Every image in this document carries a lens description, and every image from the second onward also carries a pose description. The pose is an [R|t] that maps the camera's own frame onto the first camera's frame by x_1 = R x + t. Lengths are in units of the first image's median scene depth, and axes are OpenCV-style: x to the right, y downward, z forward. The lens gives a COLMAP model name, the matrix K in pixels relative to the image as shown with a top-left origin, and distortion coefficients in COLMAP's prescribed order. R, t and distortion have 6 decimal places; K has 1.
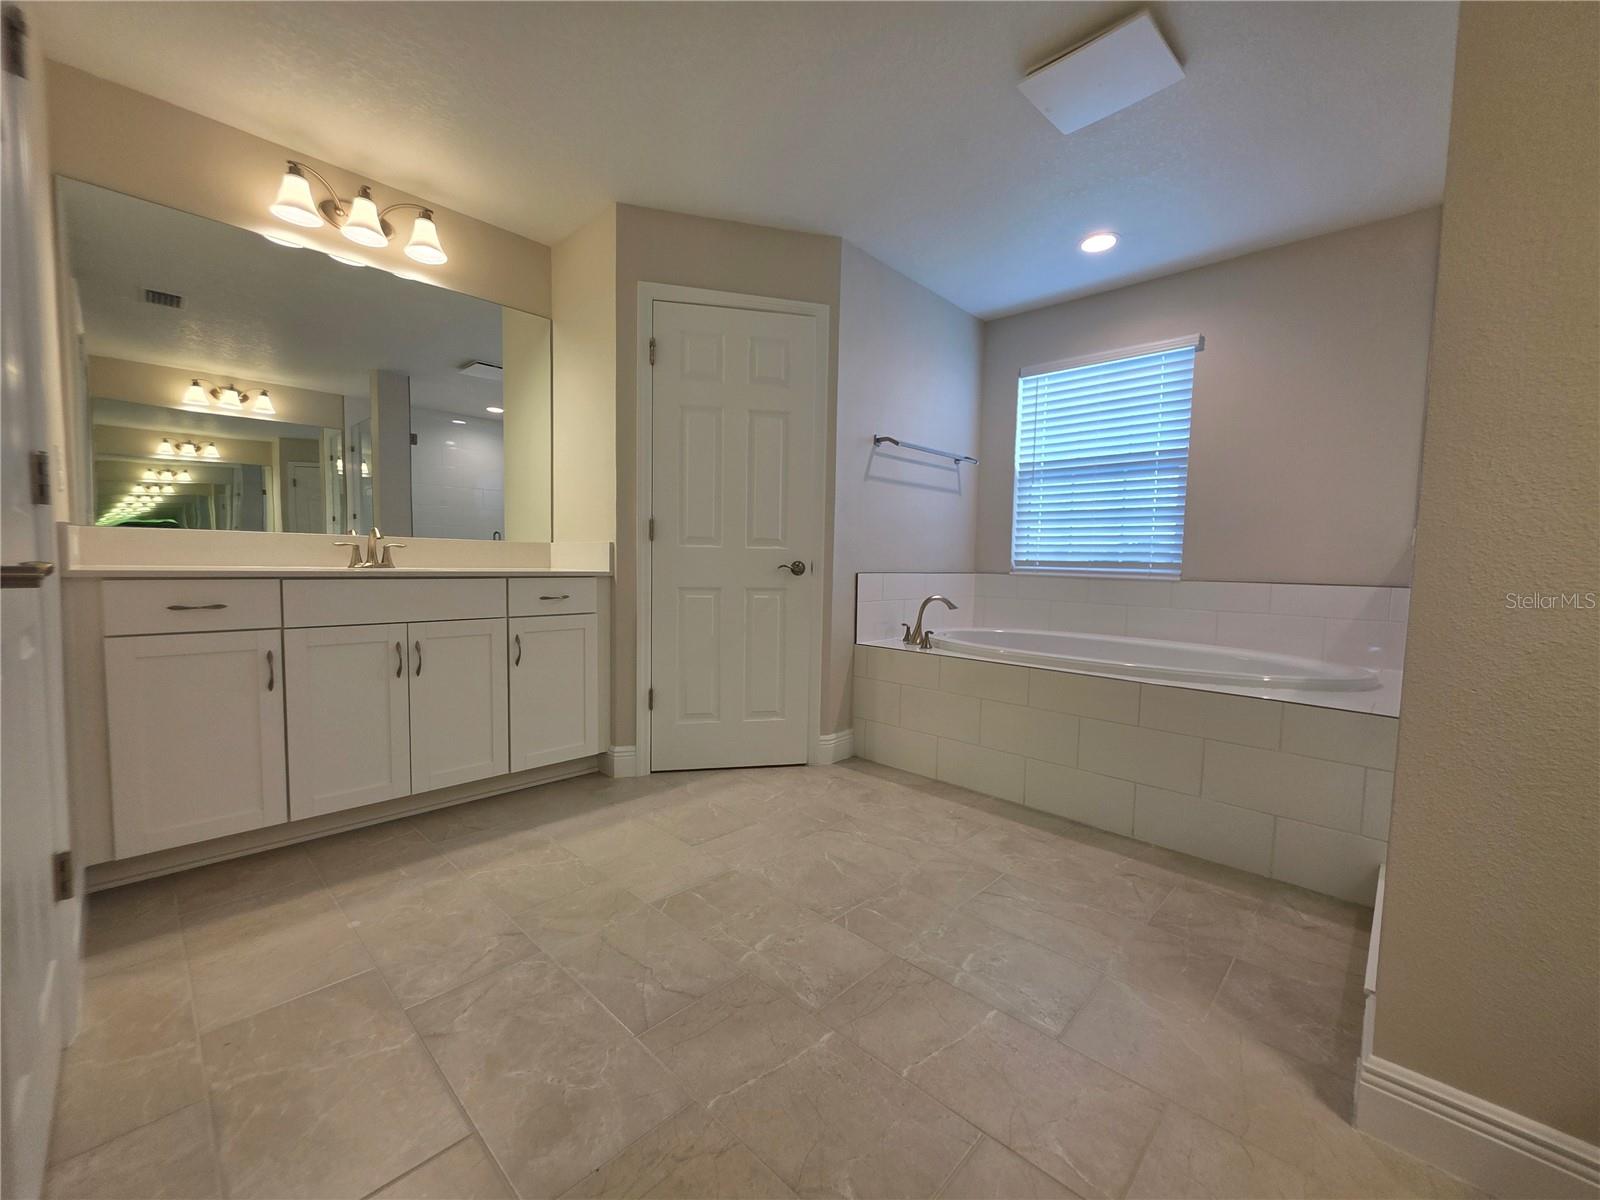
lens RADIAL K [[645.7, 0, 801.6], [0, 645.7, 605.8], [0, 0, 1]] dist [0.003011, 0.000264]
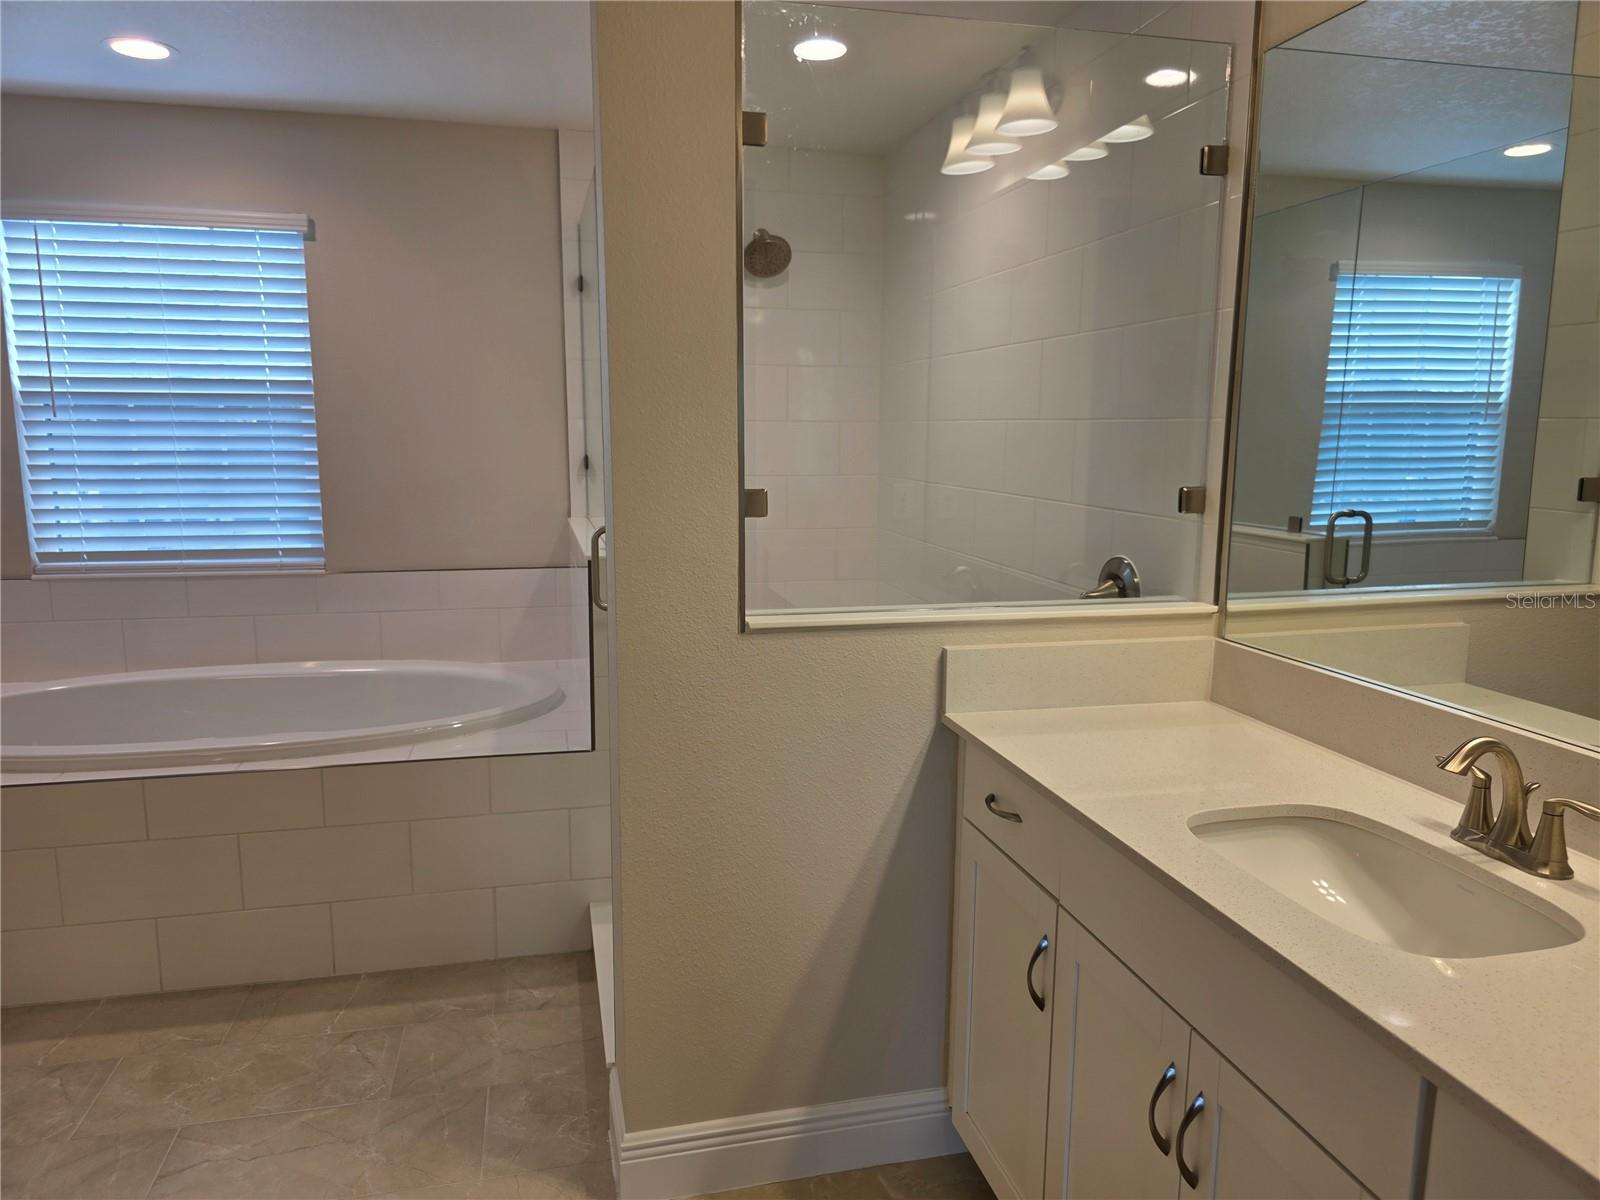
lens RADIAL K [[1081.3, 0, 787.1], [0, 1081.3, 601.6], [0, 0, 1]] dist [0.034215, -0.030090]
pose [[0.553777, -0.150696, 0.818915, -0.150049], [0.067789, 0.988381, 0.136040, -0.194559], [-0.829901, -0.019823, 0.557559, -0.097560]]
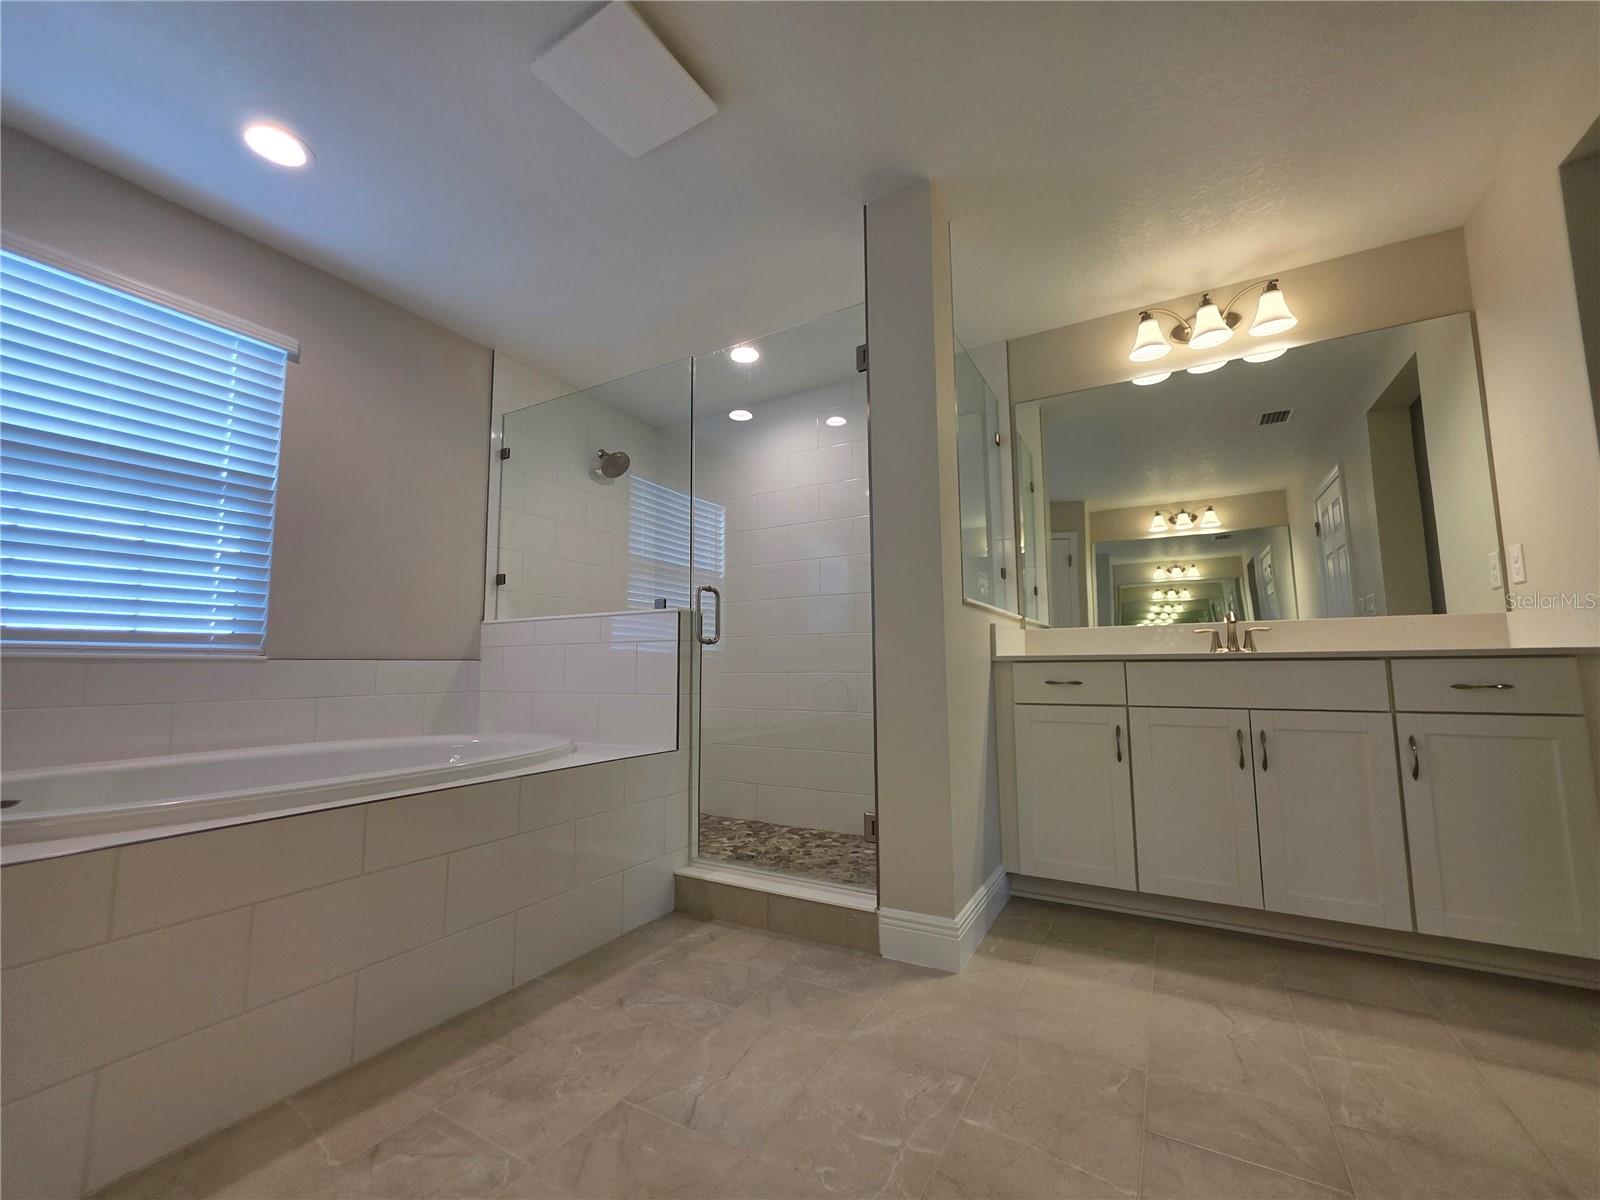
lens RADIAL K [[645.7, 0, 791.8], [0, 645.7, 601.1], [0, 0, 1]] dist [0.003011, 0.000264]
pose [[-0.219719, 0.078198, 0.972424, -0.346176], [0.074259, 0.995231, -0.063254, -0.021834], [-0.972733, 0.058314, -0.224478, 0.855422]]
